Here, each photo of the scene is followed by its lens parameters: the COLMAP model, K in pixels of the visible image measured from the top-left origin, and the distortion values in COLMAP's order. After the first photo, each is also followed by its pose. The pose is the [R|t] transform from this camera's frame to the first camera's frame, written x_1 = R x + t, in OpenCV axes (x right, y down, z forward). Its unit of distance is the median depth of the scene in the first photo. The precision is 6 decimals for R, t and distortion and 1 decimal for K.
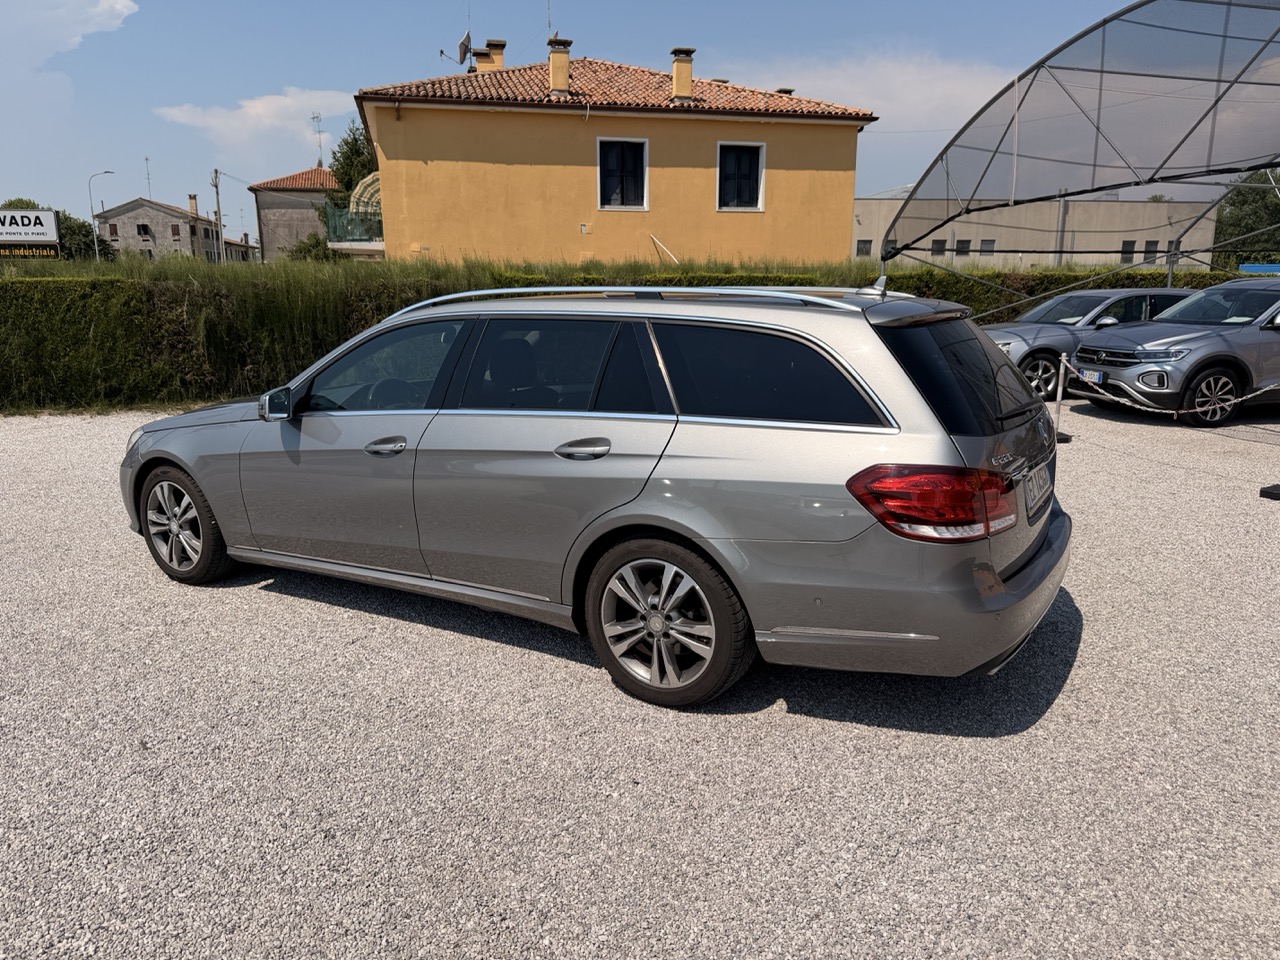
lens RADIAL K [[904.9, 0, 640.0], [0, 904.9, 480.0], [0, 0, 1]] dist [0.096457, -0.153108]
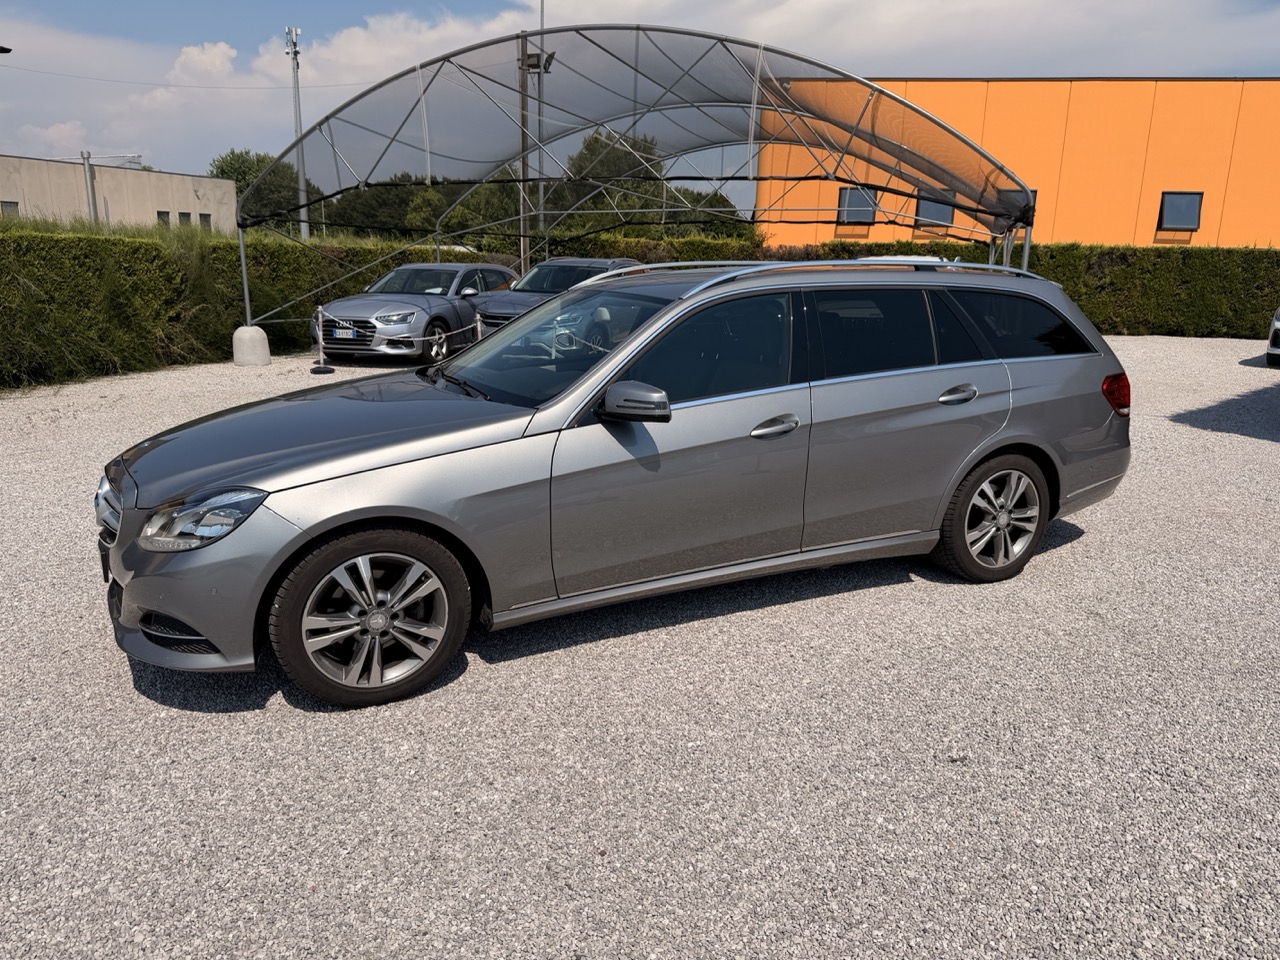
lens RADIAL K [[892.2, 0, 640.0], [0, 892.2, 480.0], [0, 0, 1]] dist [0.020744, 0.002090]
pose [[0.556868, -0.192675, 0.807944, -0.172931], [0.162897, 0.979167, 0.121232, -0.018379], [-0.814471, 0.064102, 0.576653, 0.089030]]
